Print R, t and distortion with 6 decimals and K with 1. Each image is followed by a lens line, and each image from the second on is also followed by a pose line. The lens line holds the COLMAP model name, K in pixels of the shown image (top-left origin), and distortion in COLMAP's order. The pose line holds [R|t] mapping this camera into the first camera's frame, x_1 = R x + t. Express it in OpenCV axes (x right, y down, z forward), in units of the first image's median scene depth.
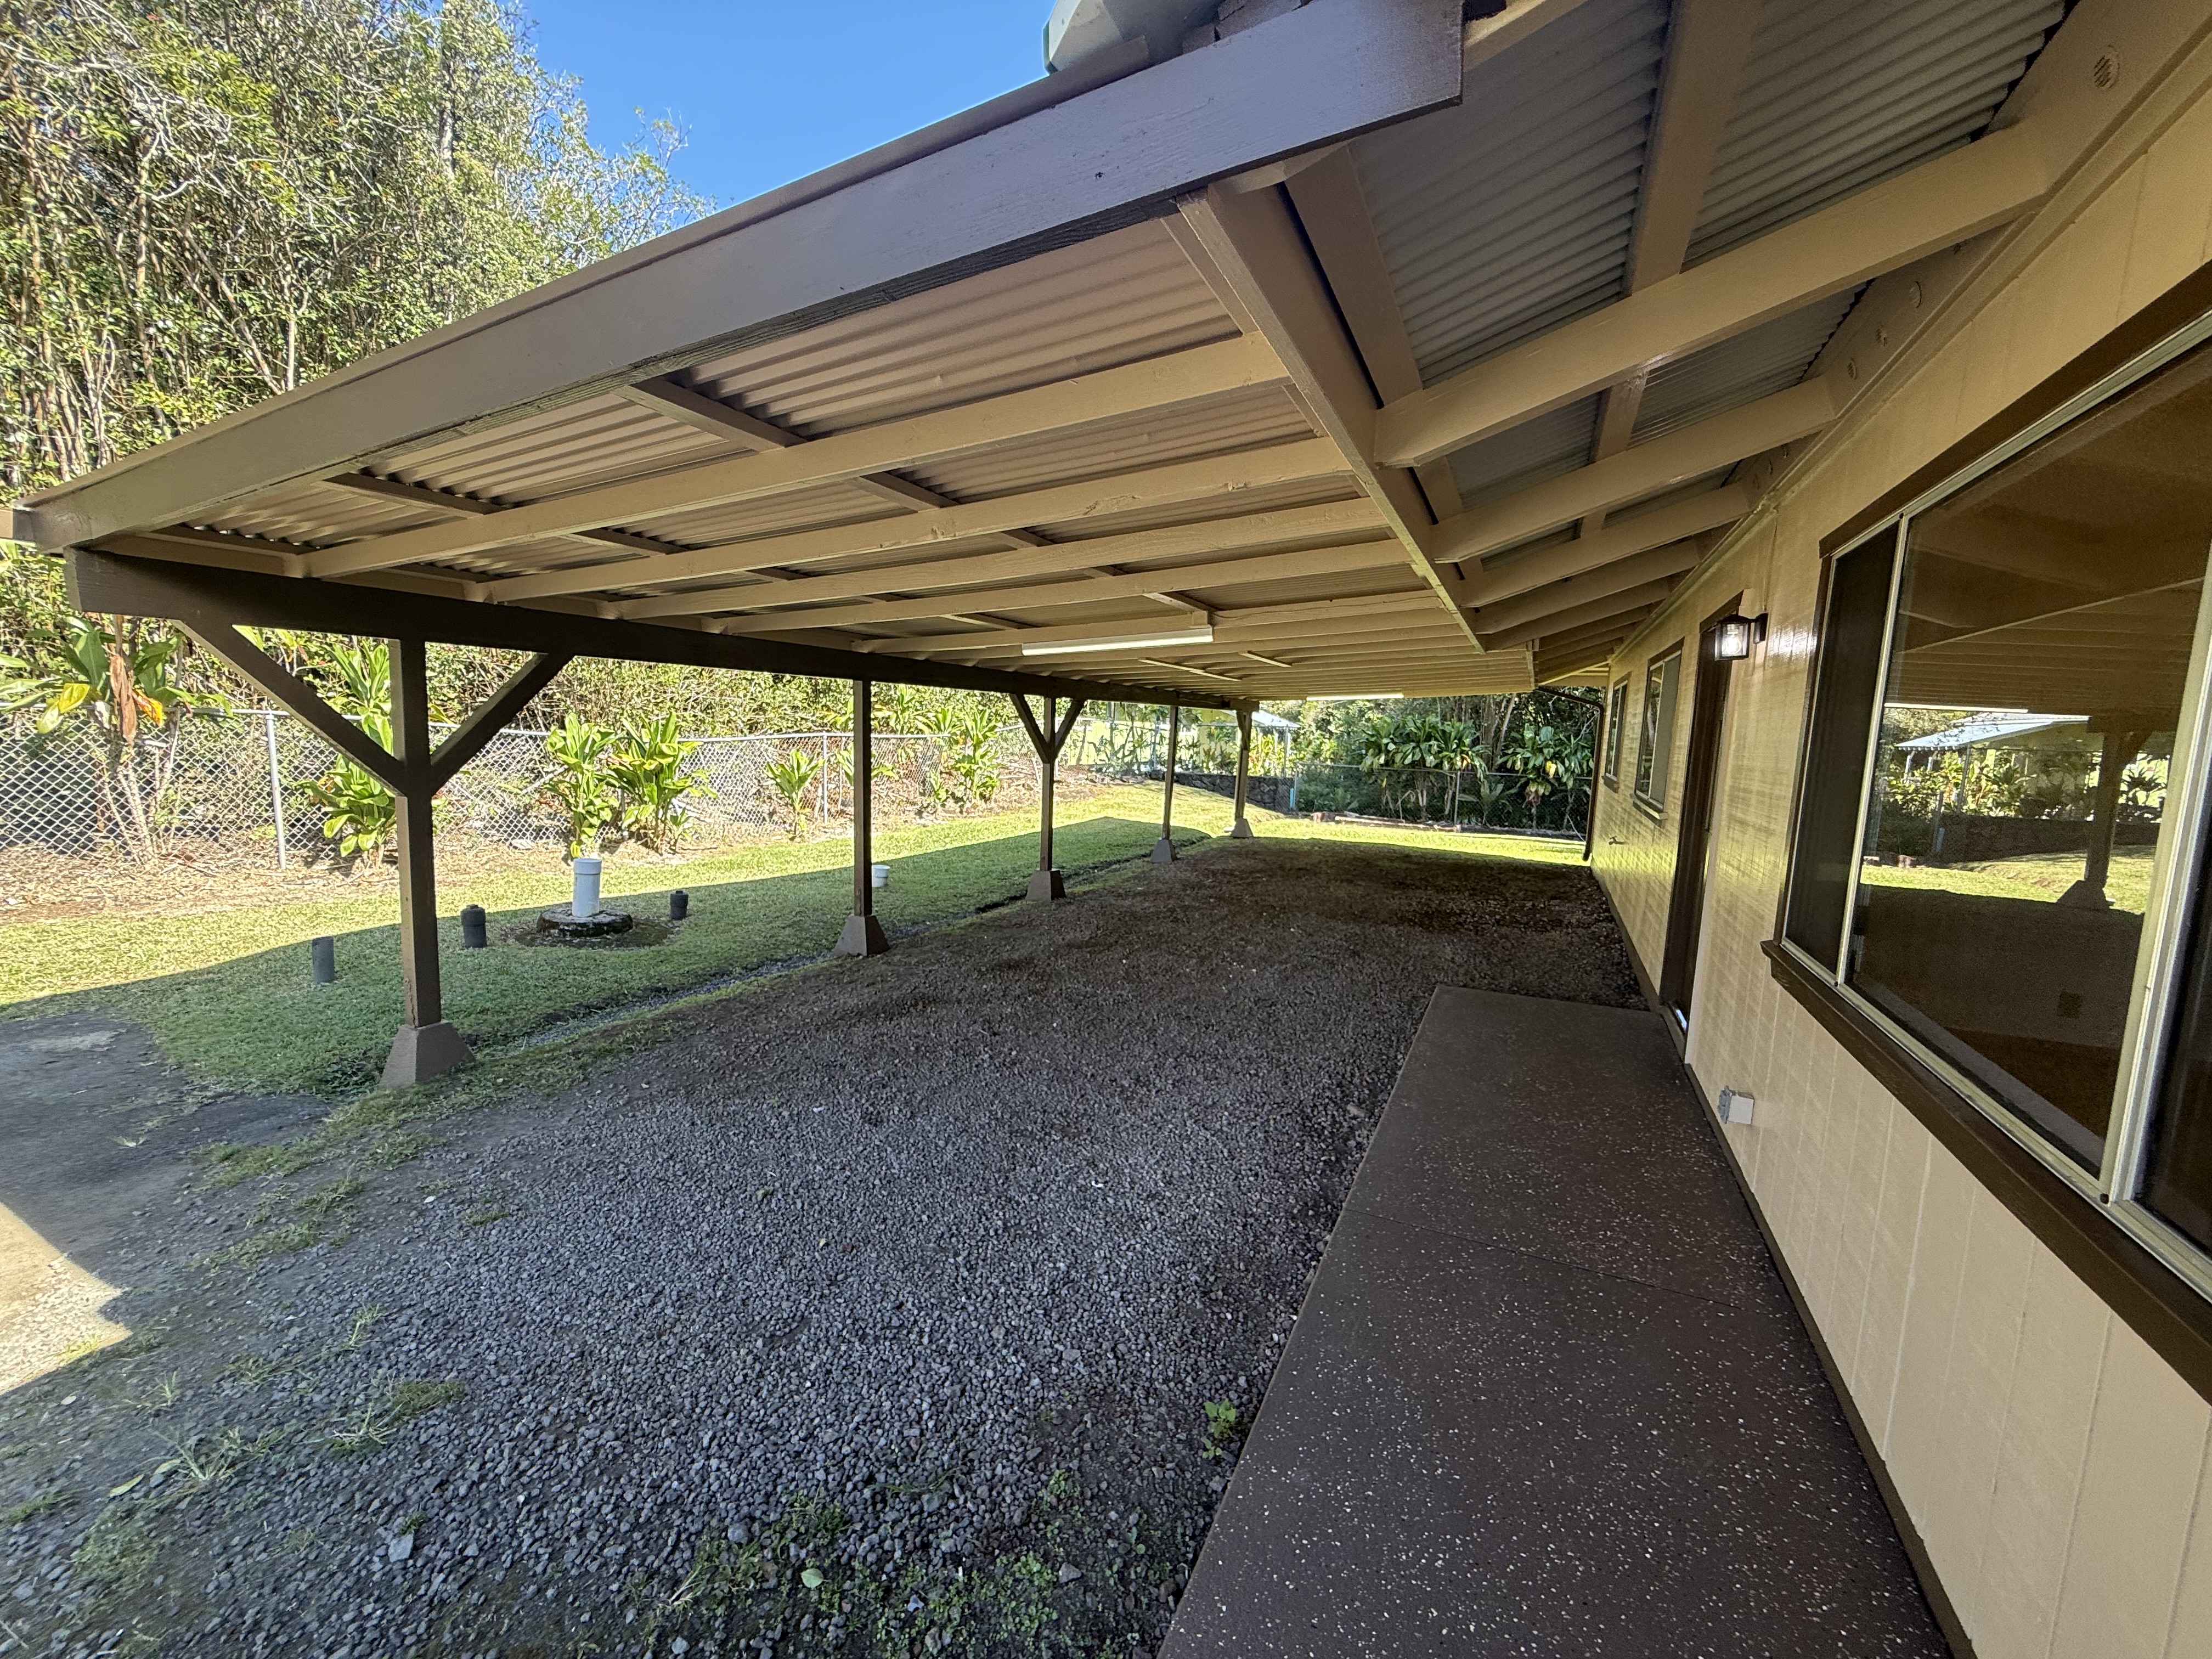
lens RADIAL K [[881.8, 0, 1096.9], [0, 881.8, 831.7], [0, 0, 1]] dist [-0.000962, -0.001267]
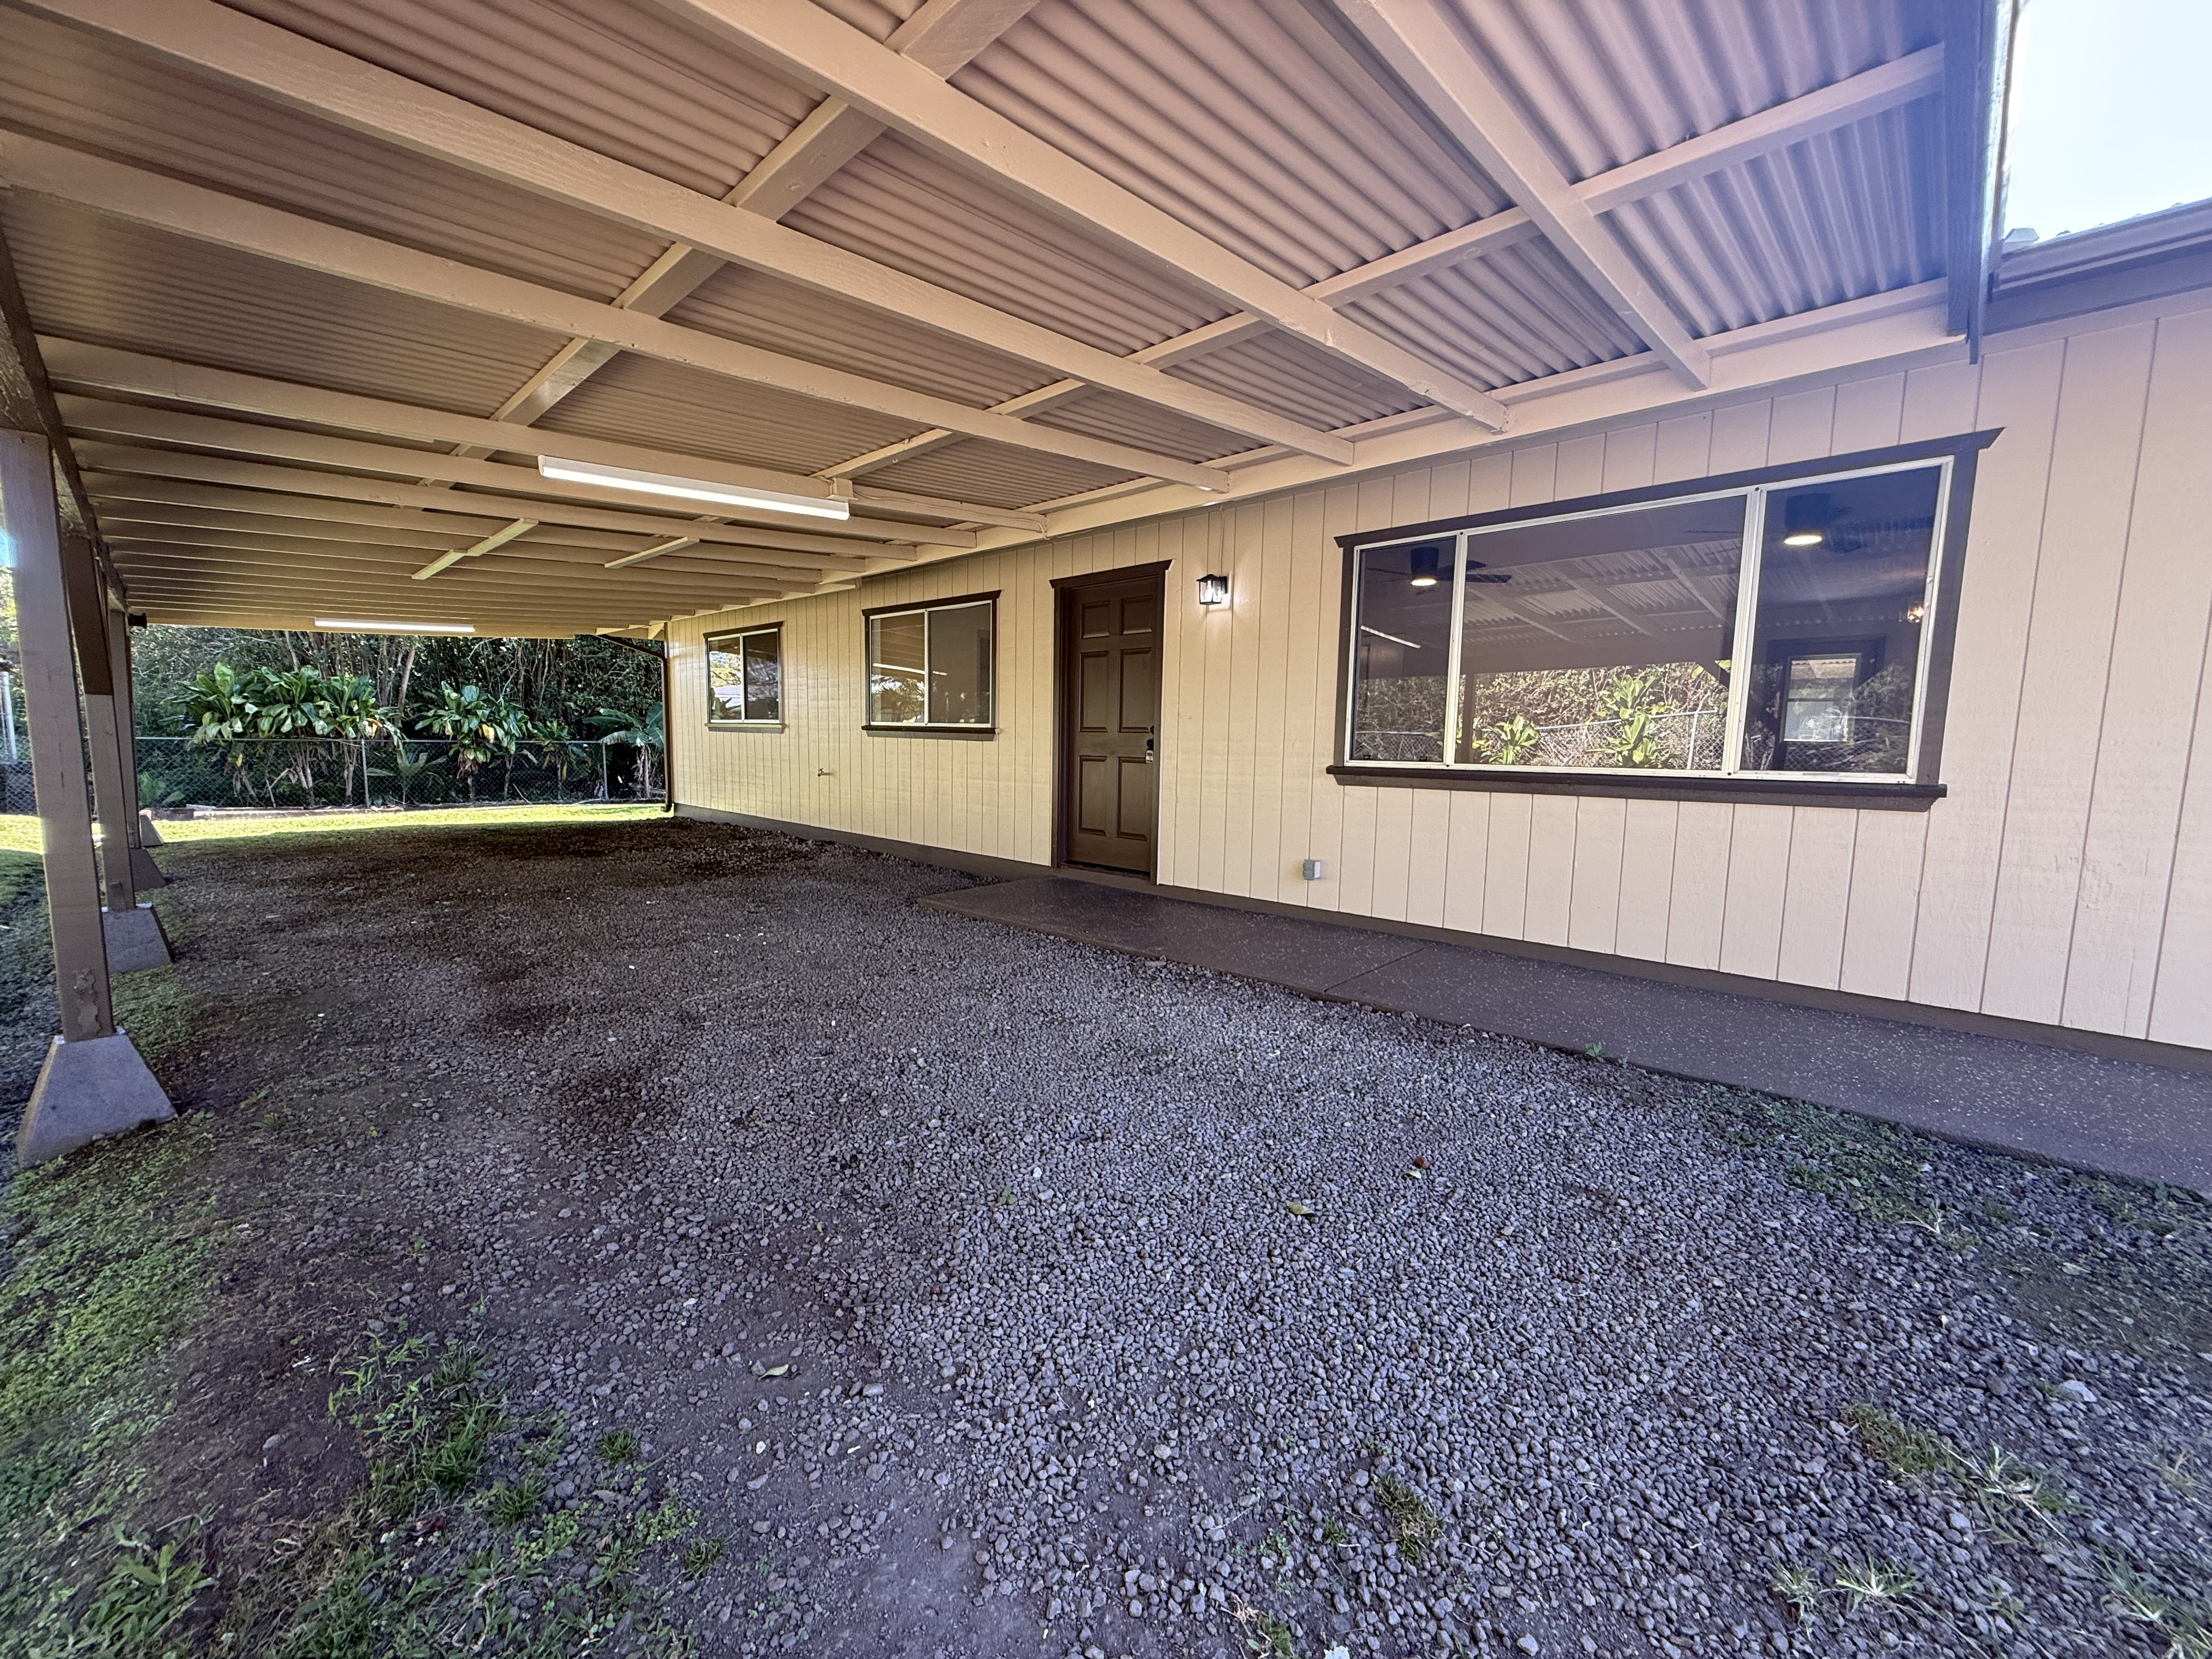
lens RADIAL K [[881.8, 0, 1096.6], [0, 881.8, 832.1], [0, 0, 1]] dist [-0.000962, -0.001267]
pose [[0.279129, -0.125372, 0.952034, -0.175020], [0.104975, 0.989482, 0.099526, 0.004236], [-0.954498, 0.072159, 0.289354, 0.154010]]
